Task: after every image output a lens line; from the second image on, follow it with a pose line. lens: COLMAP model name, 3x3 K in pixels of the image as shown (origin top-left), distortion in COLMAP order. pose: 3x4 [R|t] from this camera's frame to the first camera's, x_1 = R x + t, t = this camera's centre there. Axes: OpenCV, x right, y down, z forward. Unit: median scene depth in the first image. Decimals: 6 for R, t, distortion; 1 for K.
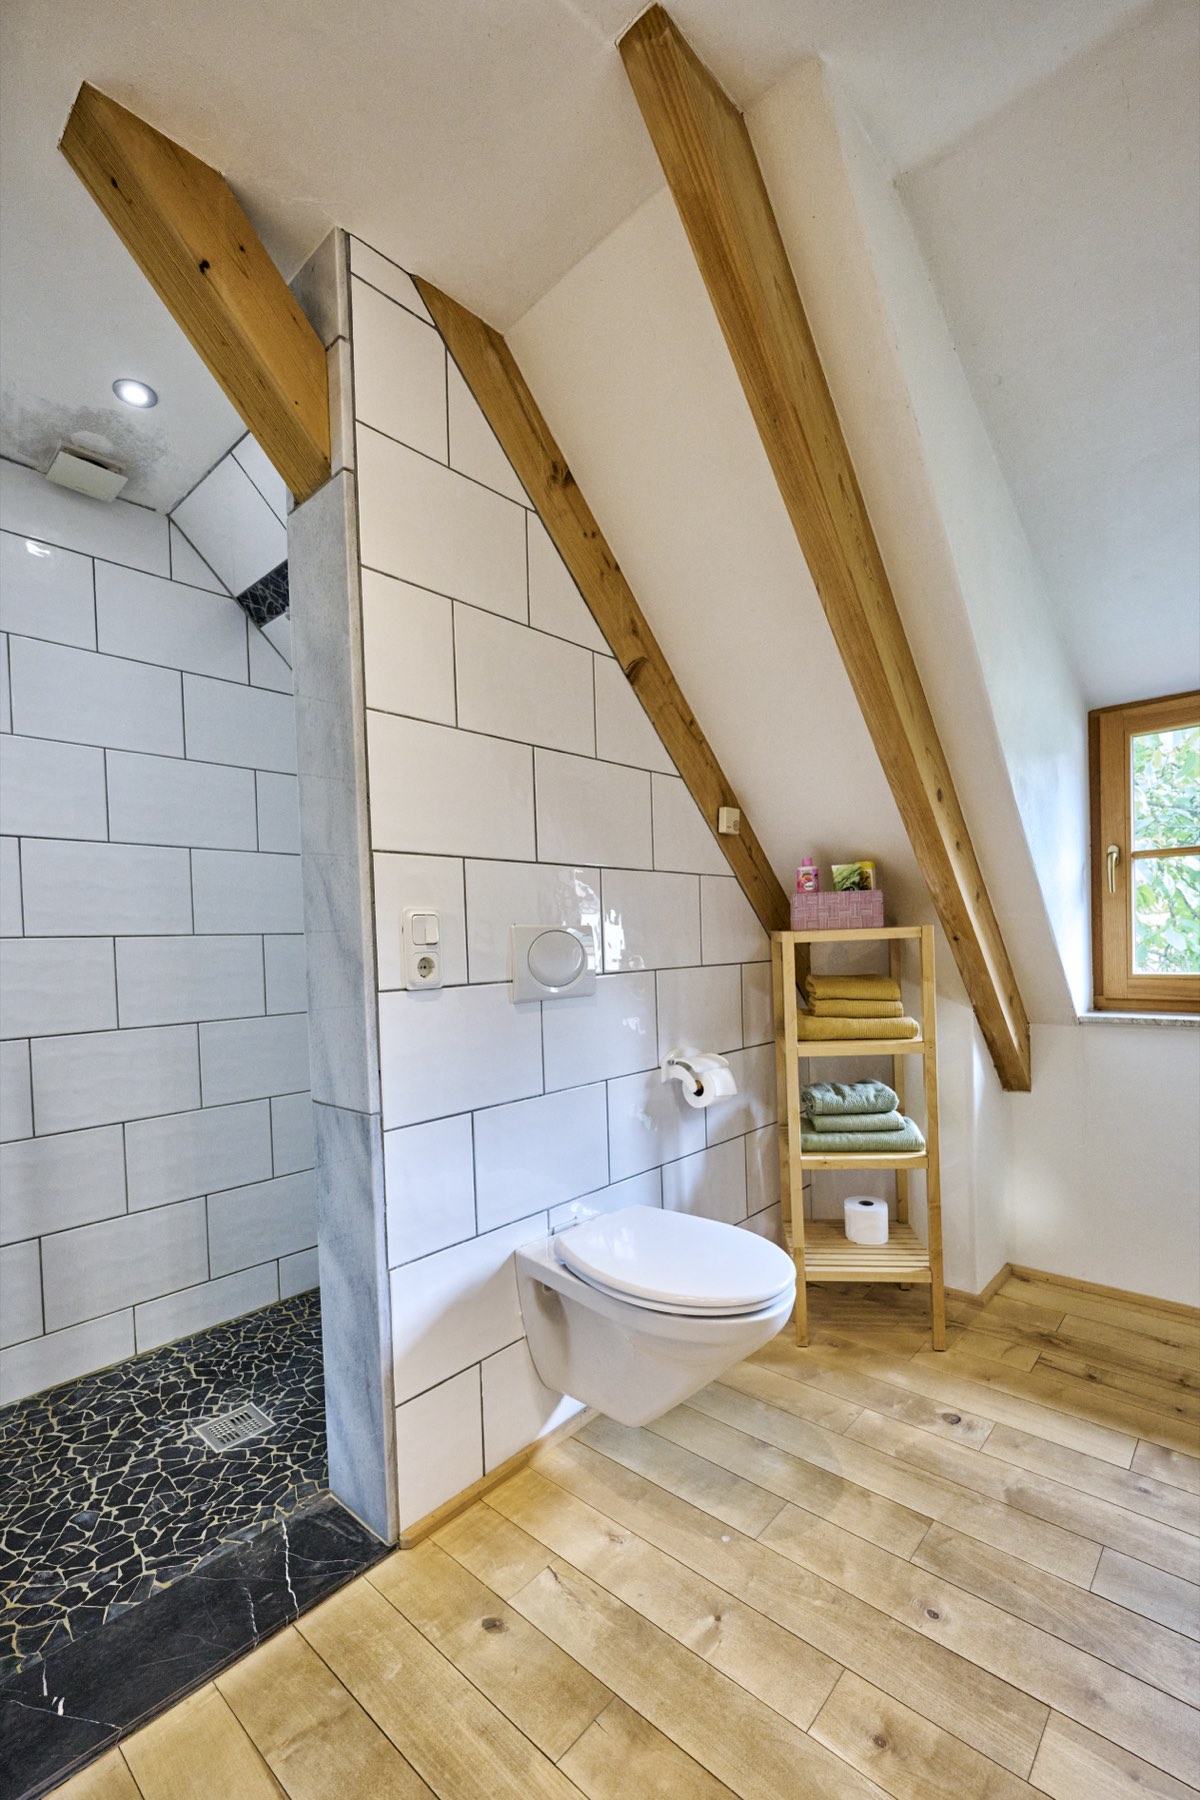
lens RADIAL K [[757.3, 0, 597.5], [0, 757.3, 963.8], [0, 0, 1]] dist [0.000264, -0.000335]
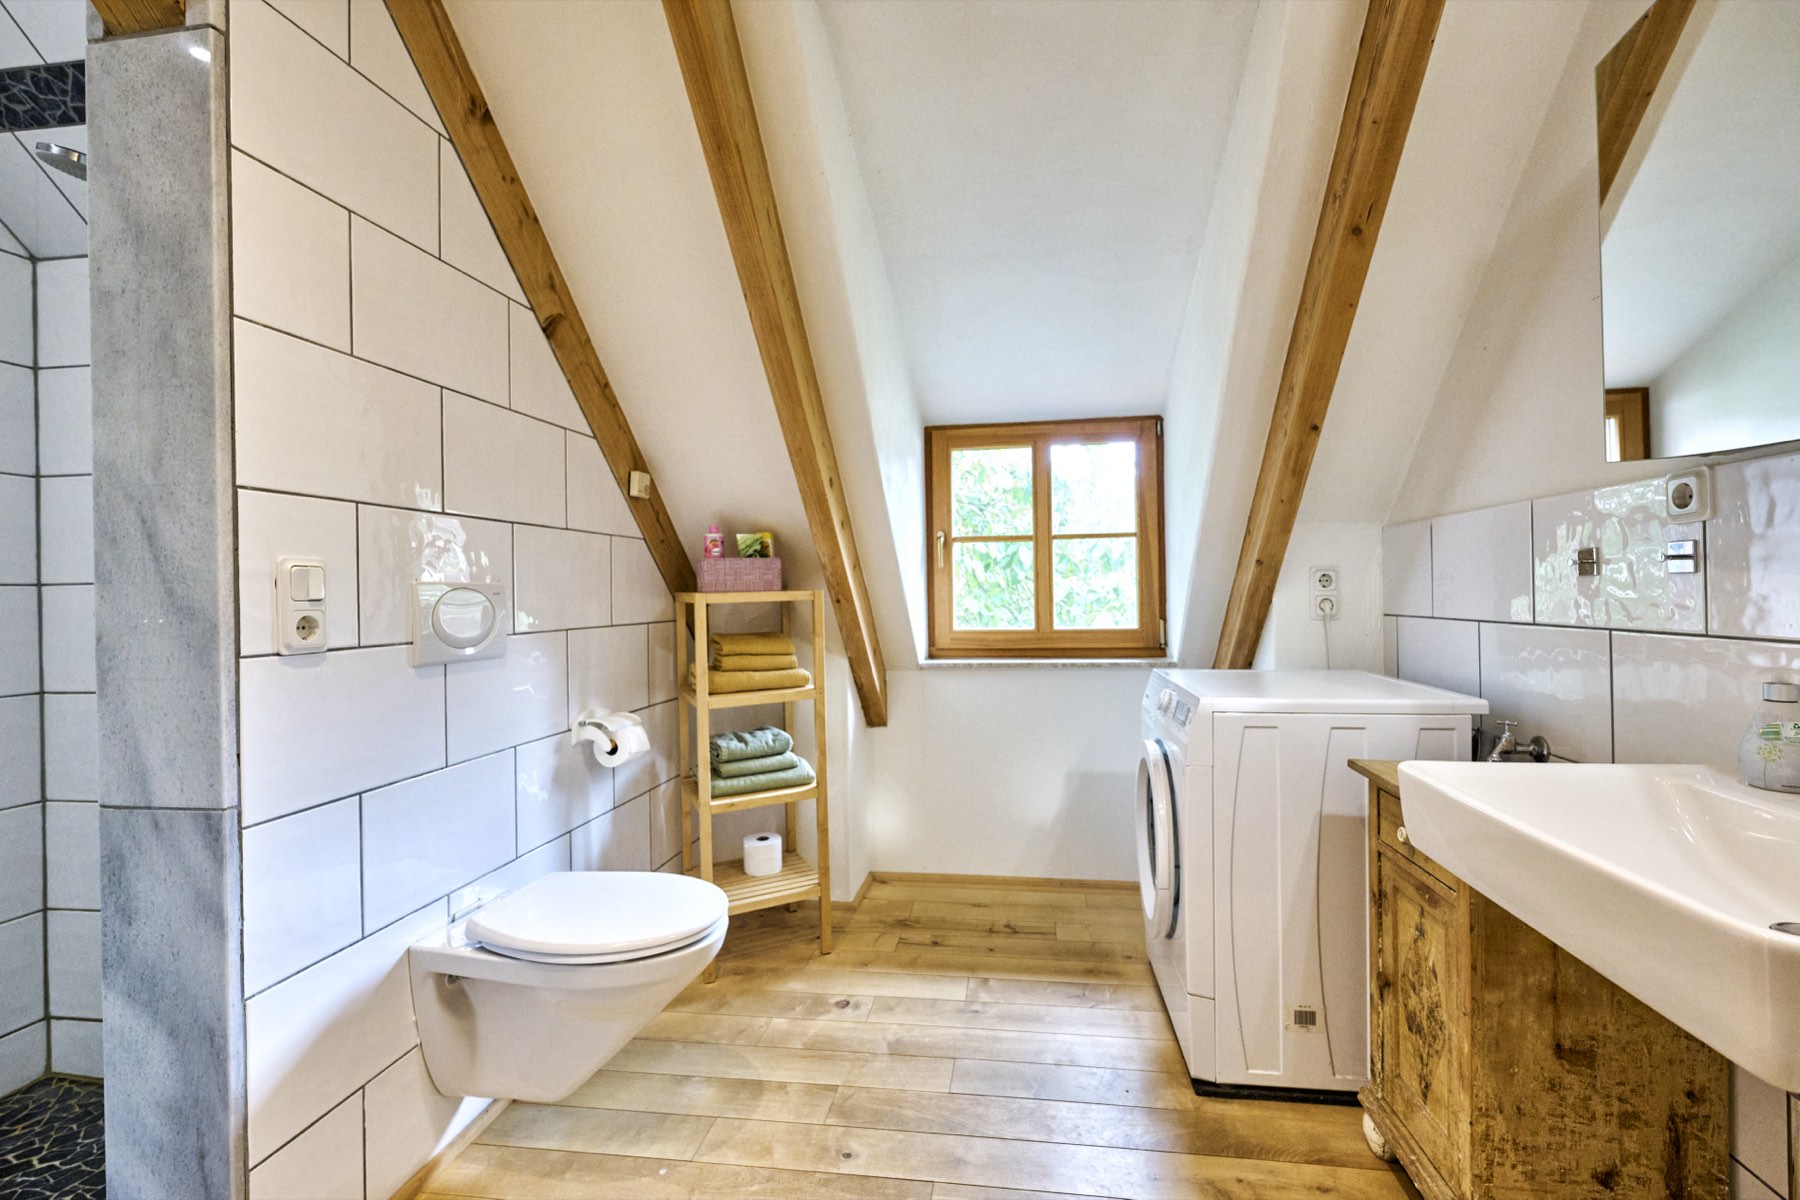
lens RADIAL K [[757.3, 0, 900.0], [0, 757.3, 600.0], [0, 0, 1]] dist [0.000264, -0.000335]
pose [[0.838555, 0.011844, 0.544689, -0.109152], [0.006963, 0.999449, -0.032451, 0.004759], [-0.544773, 0.031004, 0.838010, -0.064861]]
